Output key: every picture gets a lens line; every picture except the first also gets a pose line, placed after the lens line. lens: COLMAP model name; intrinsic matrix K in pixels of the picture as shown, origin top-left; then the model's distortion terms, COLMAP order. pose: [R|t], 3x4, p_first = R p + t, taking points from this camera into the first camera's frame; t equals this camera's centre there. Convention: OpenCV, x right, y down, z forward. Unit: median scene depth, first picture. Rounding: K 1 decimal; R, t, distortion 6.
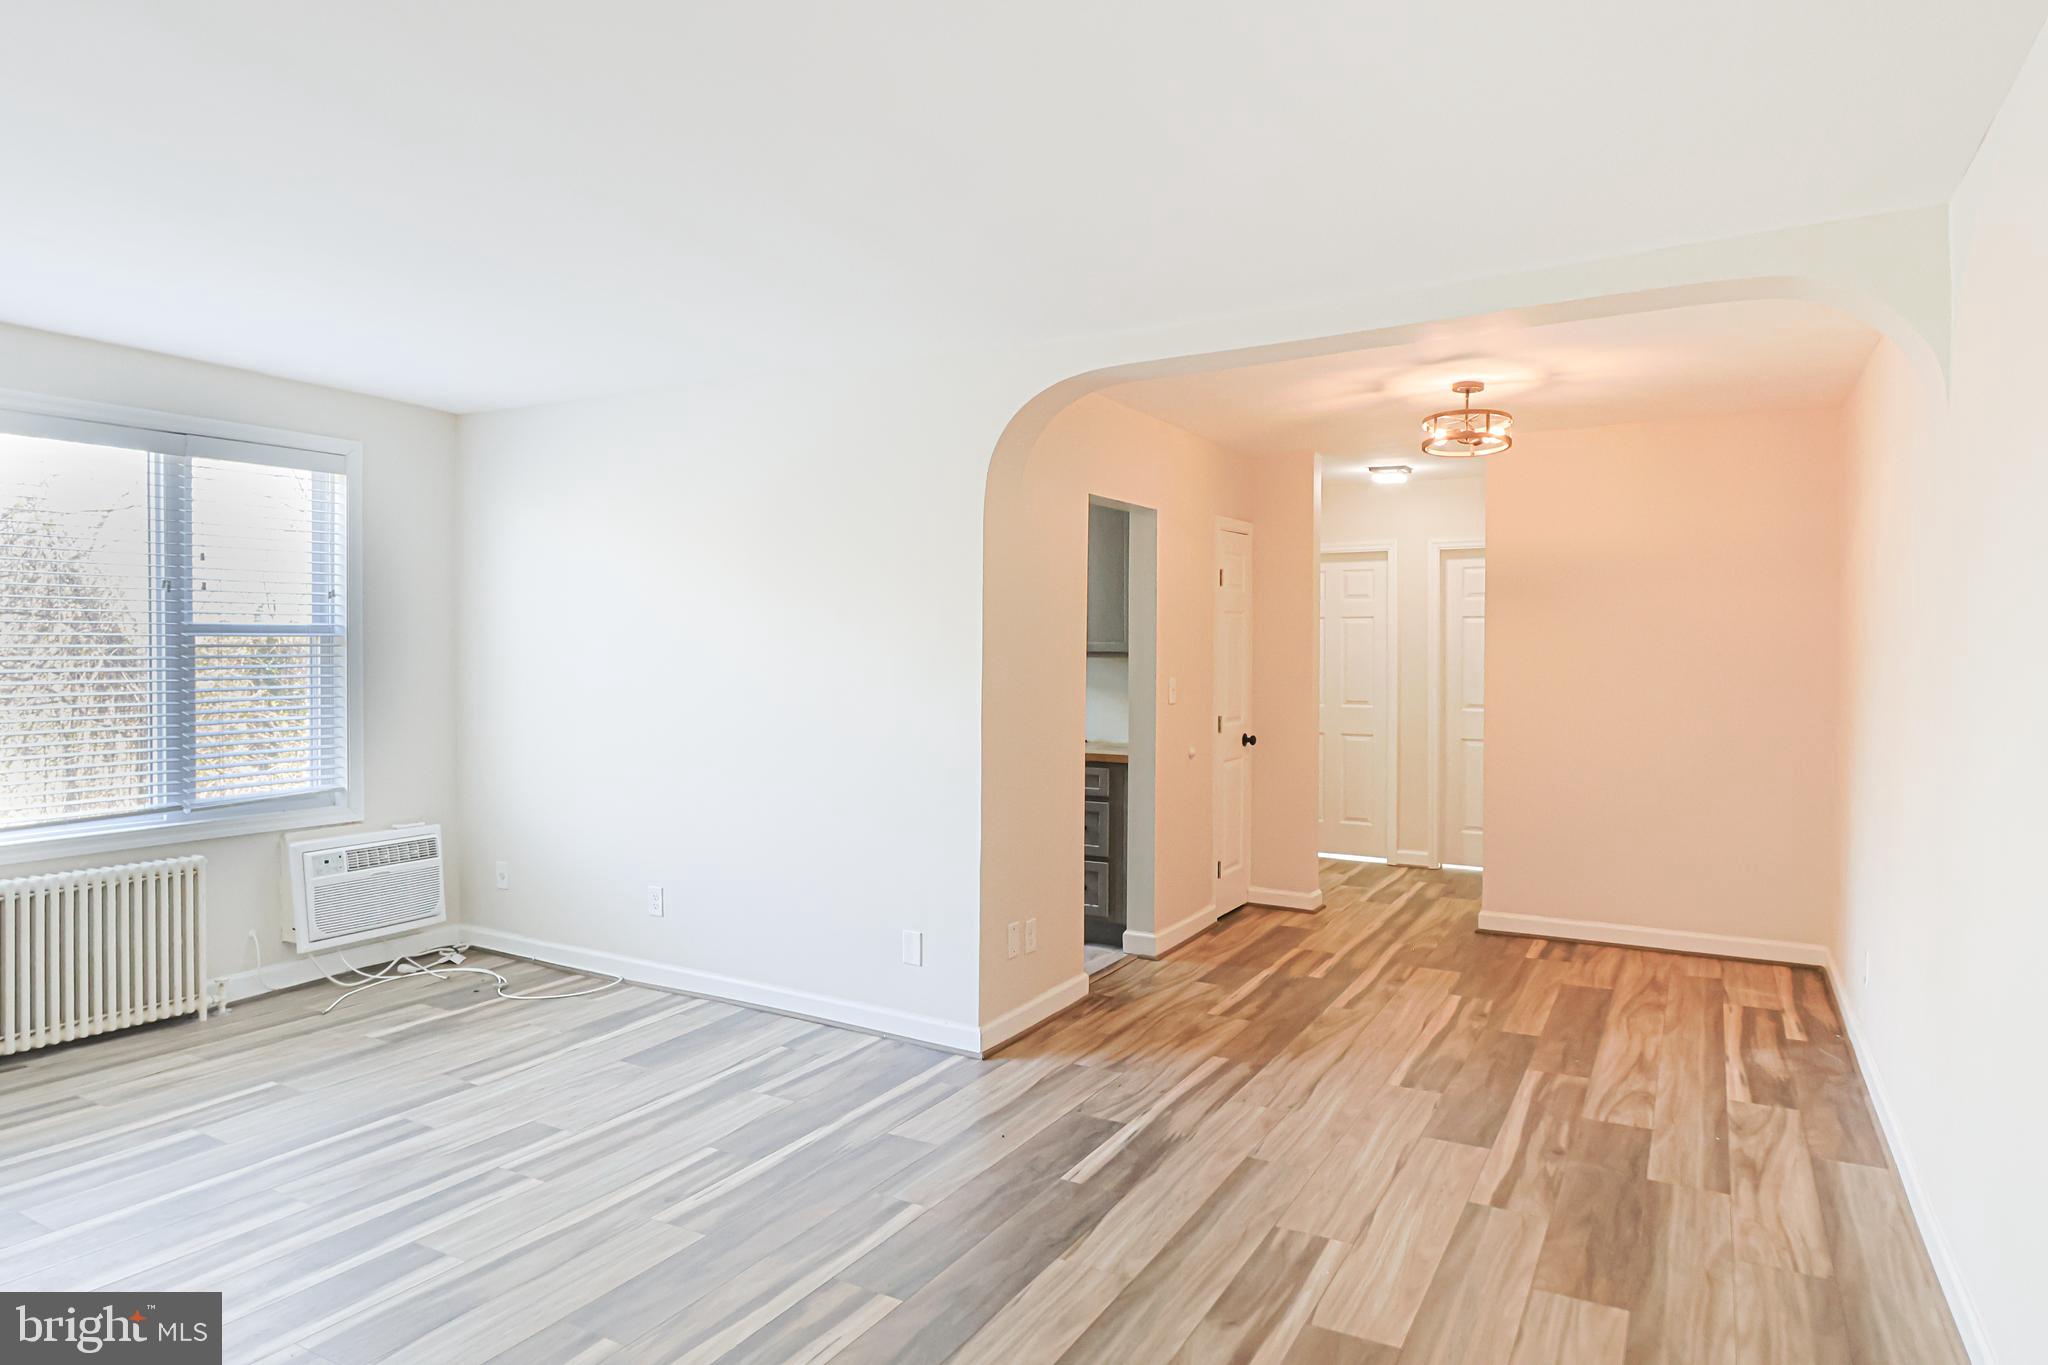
lens RADIAL K [[1275.2, 0, 974.0], [0, 1275.2, 683.7], [0, 0, 1]] dist [0.026115, -0.011652]
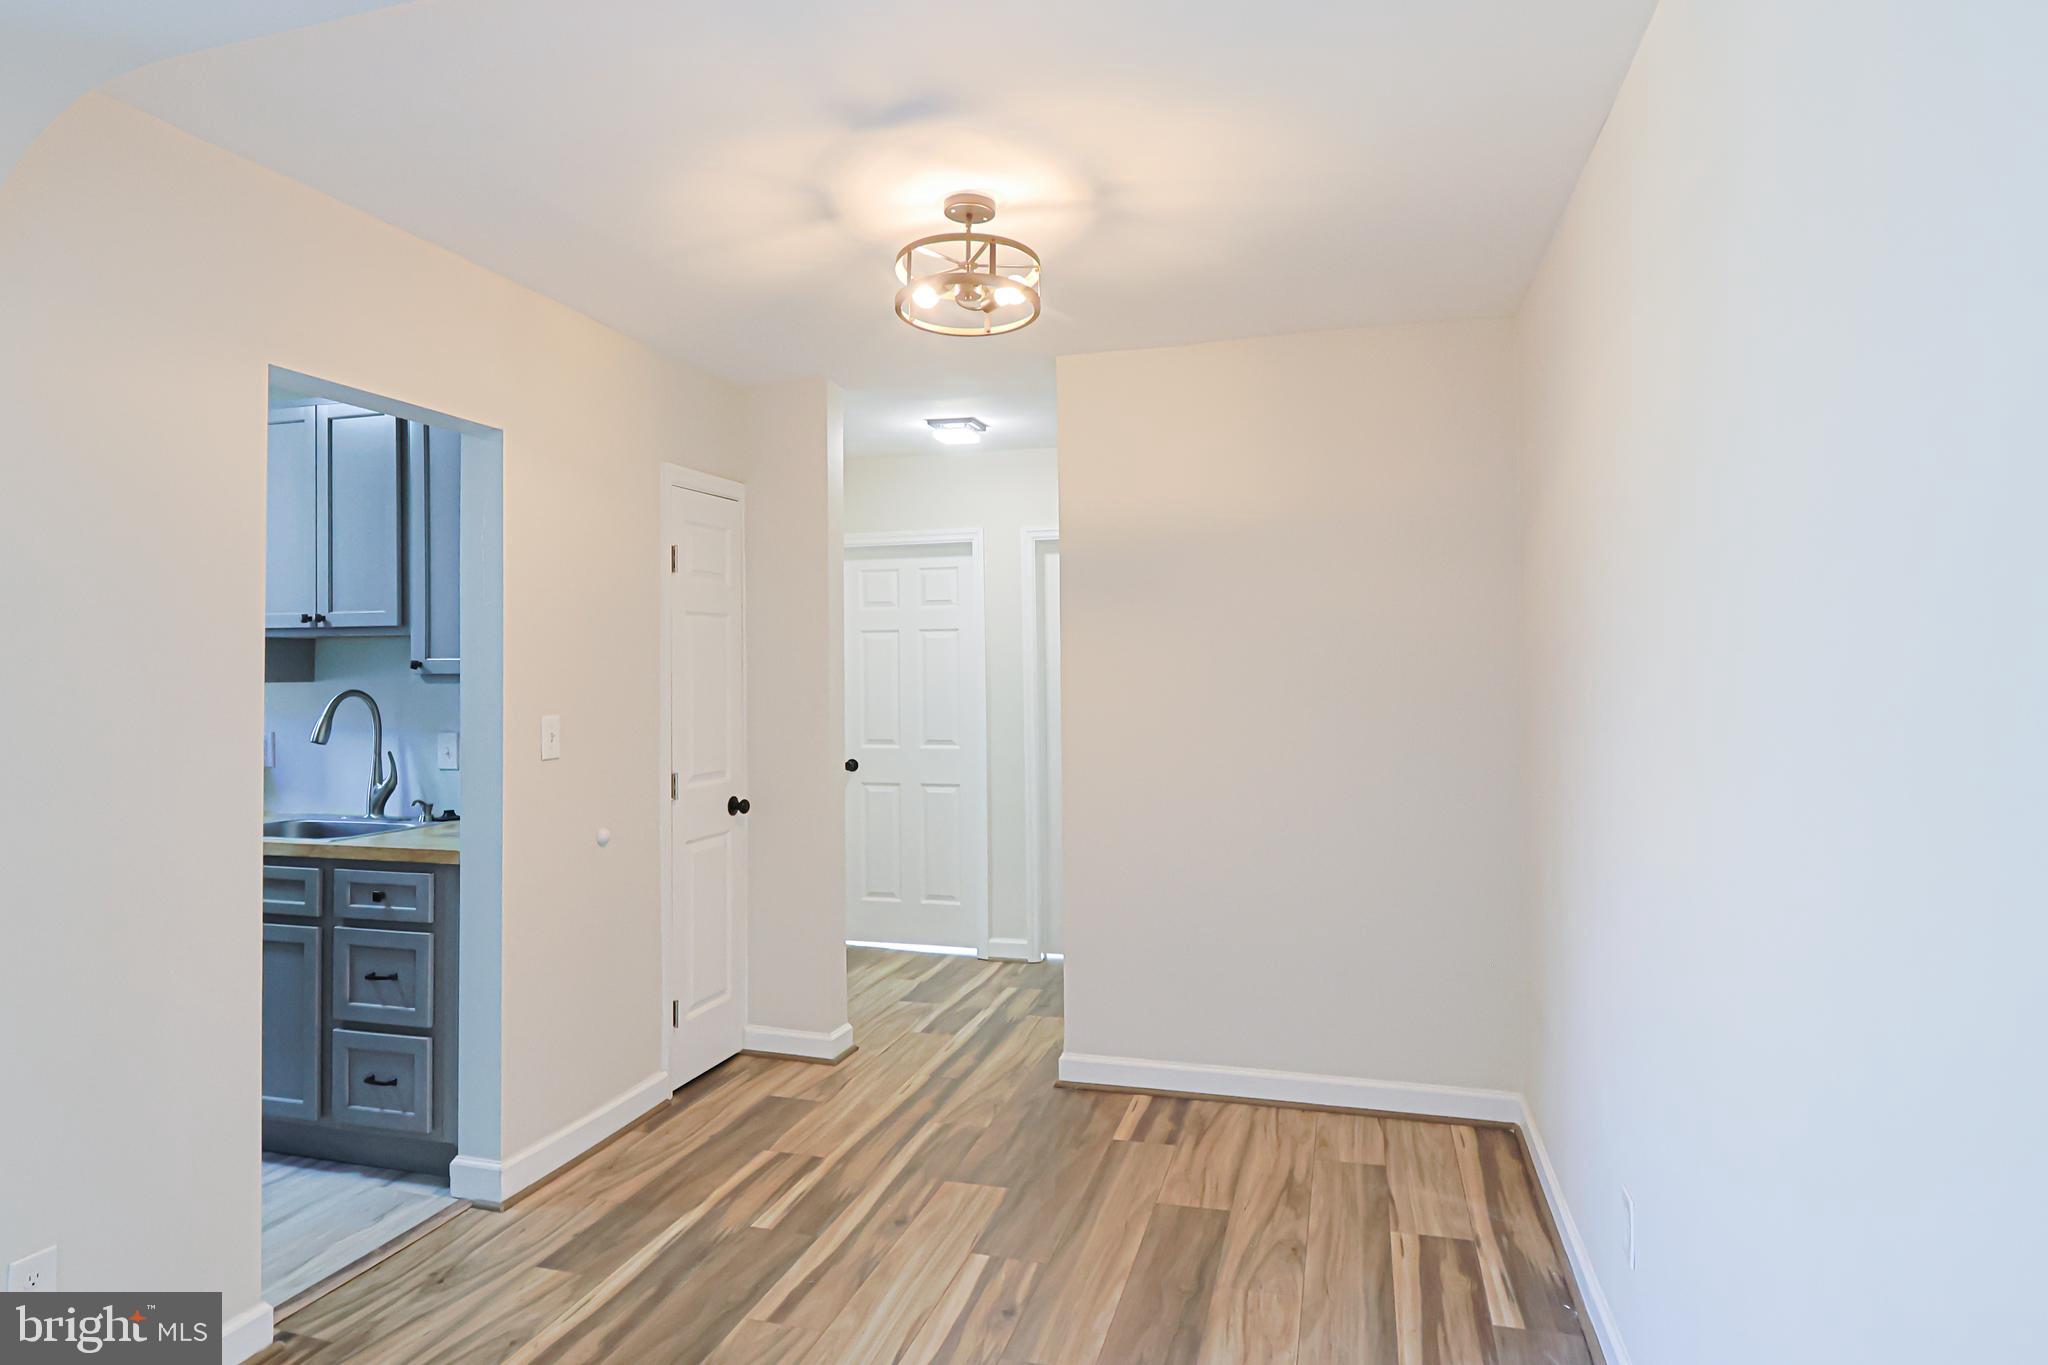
lens RADIAL K [[1037.4, 0, 1031.5], [0, 1037.4, 678.0], [0, 0, 1]] dist [0.011252, 0.000201]
pose [[0.976484, -0.006301, 0.215496, 0.273411], [0.013266, 0.999435, -0.030887, -0.004553], [-0.215179, 0.033019, 0.976016, 0.479334]]
